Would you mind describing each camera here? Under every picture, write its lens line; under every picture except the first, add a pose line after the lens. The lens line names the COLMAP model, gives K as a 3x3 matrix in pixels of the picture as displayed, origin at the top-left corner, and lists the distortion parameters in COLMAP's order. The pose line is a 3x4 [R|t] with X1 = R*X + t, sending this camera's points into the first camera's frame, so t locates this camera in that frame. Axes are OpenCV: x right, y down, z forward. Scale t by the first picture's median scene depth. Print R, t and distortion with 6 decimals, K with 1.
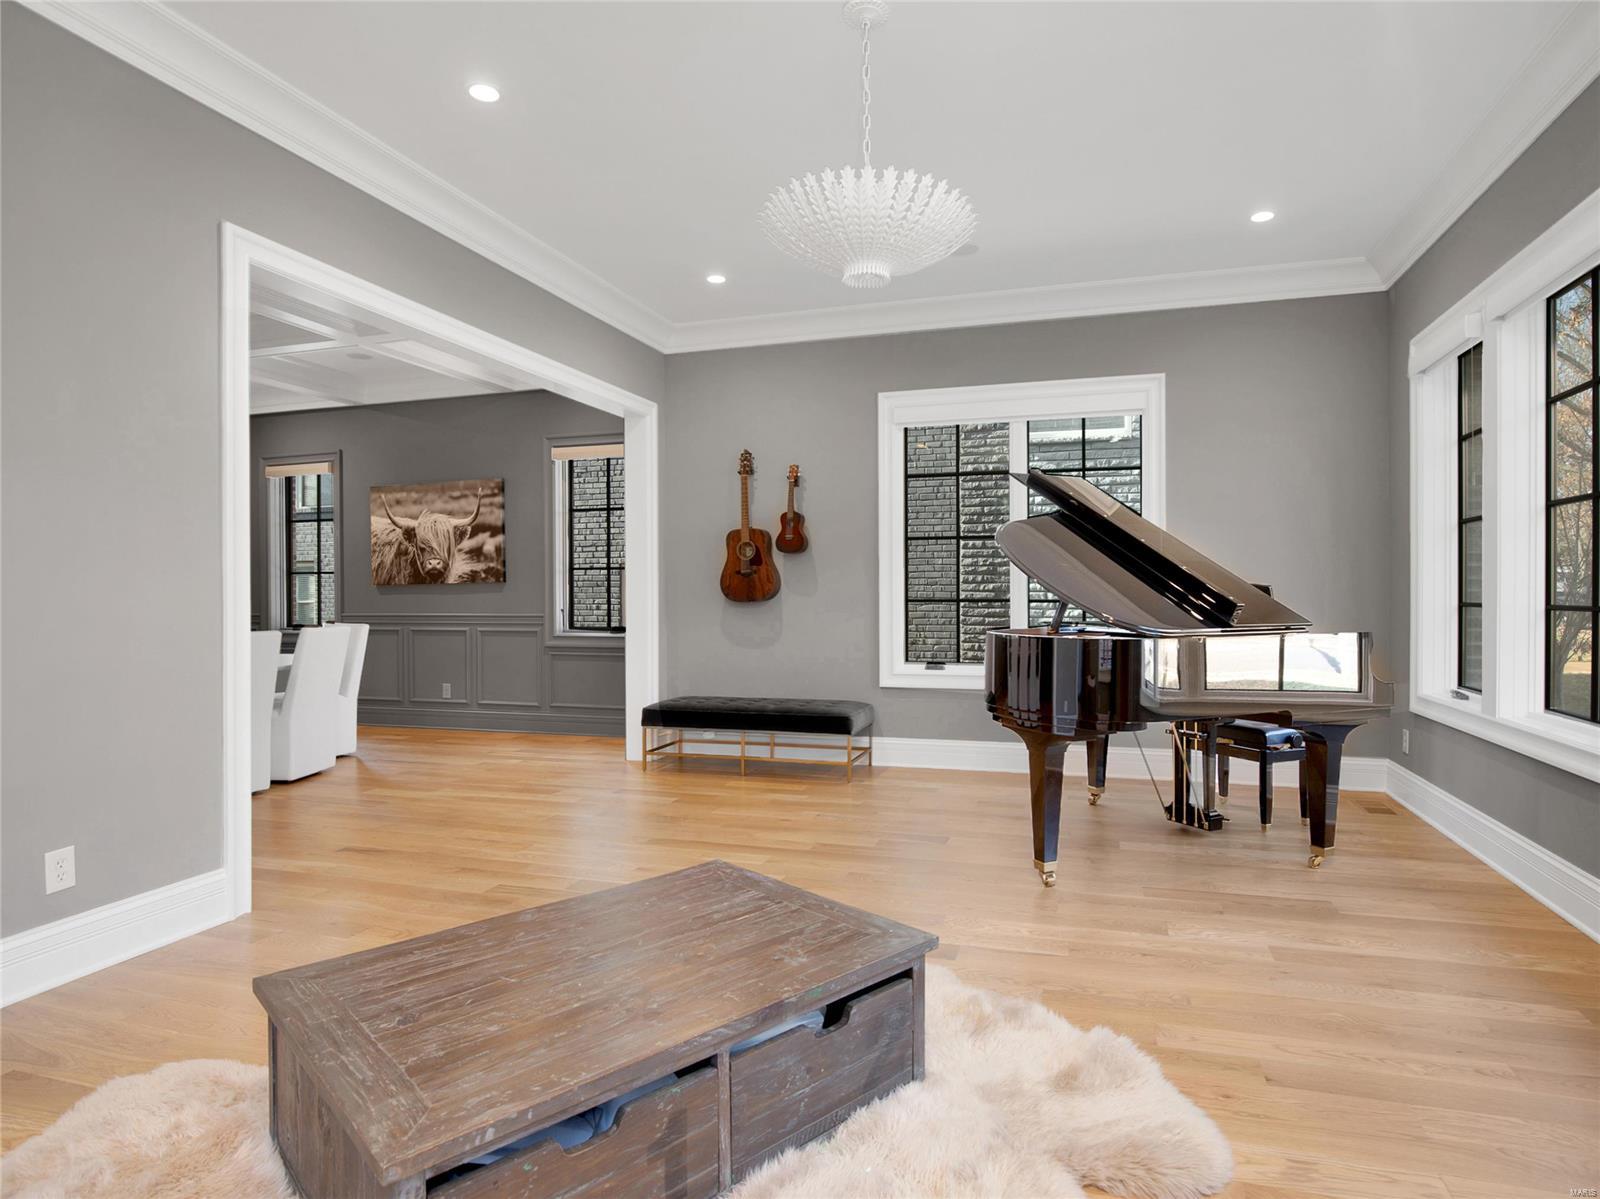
lens RADIAL K [[878.2, 0, 803.4], [0, 878.2, 598.4], [0, 0, 1]] dist [0.012116, -0.000176]
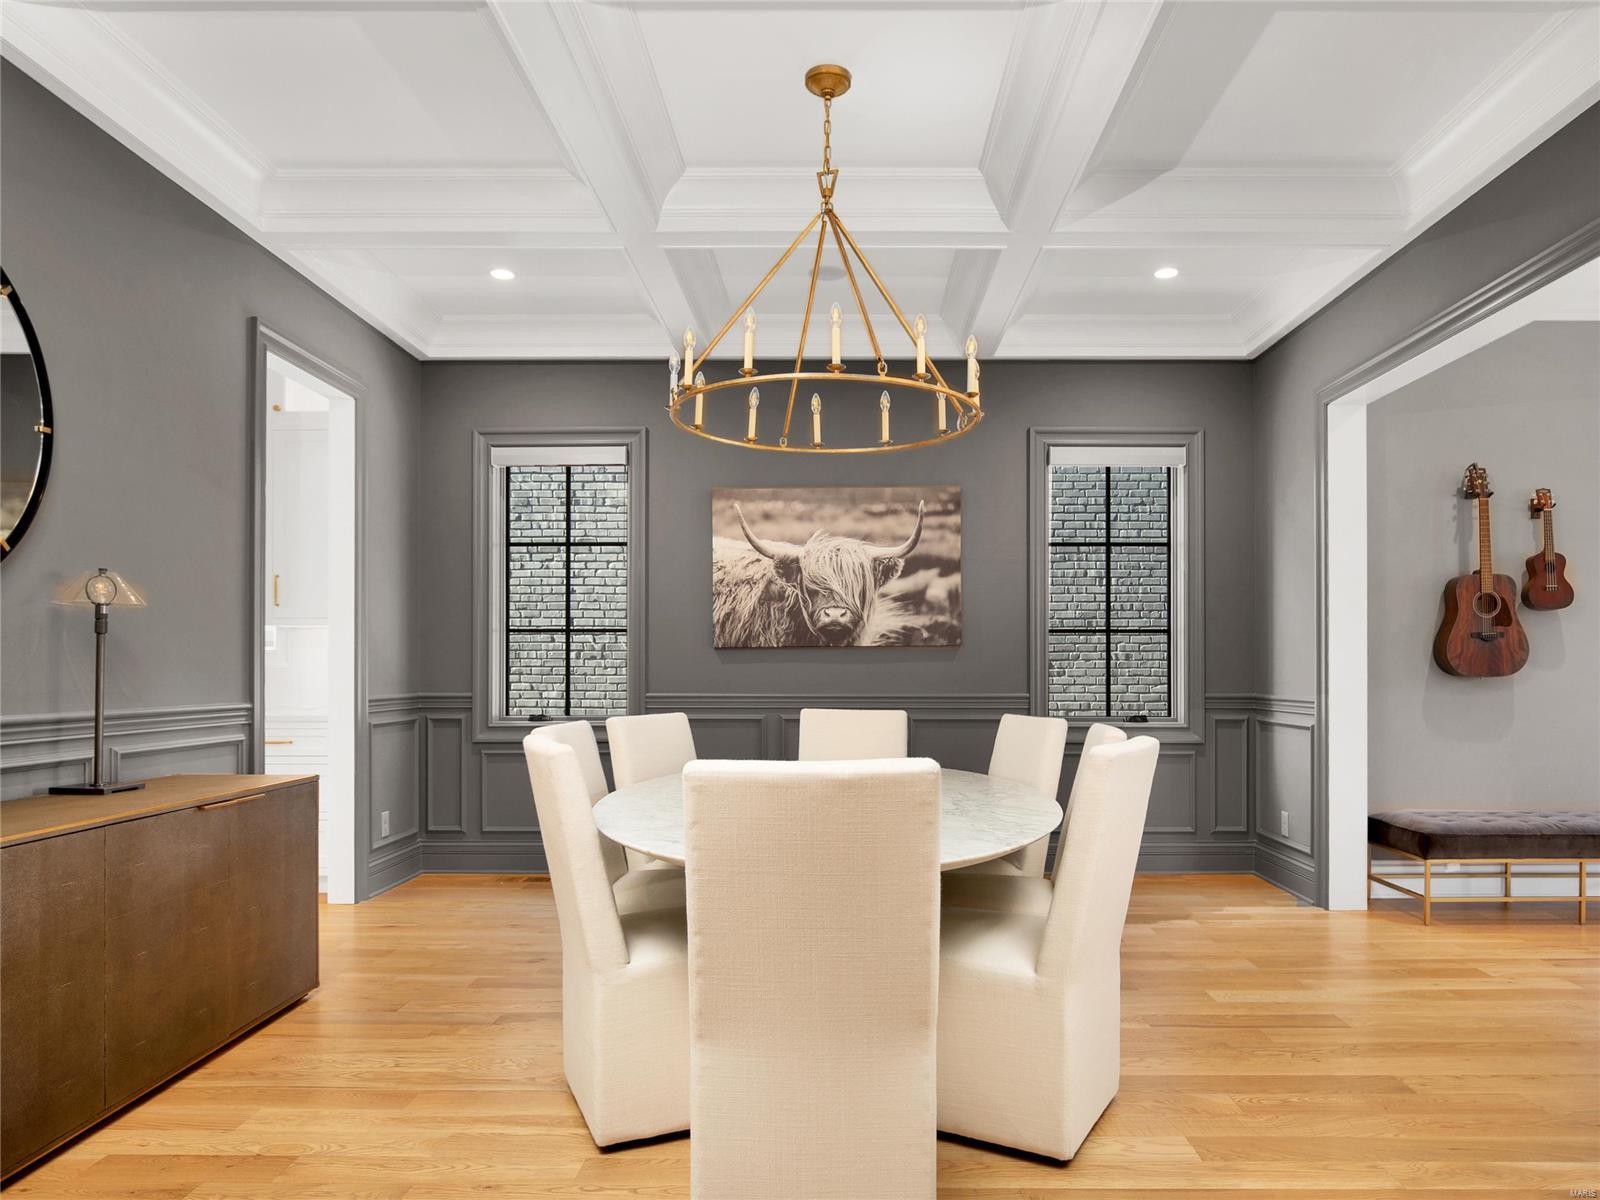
lens RADIAL K [[1042.9, 0, 826.8], [0, 1042.9, 660.7], [0, 0, 1]] dist [-0.030783, 0.005820]
pose [[0.956702, 0.011472, 0.290842, -0.653661], [-0.006128, 0.999795, -0.019277, 0.008250], [-0.291004, 0.016660, 0.956577, 0.283108]]
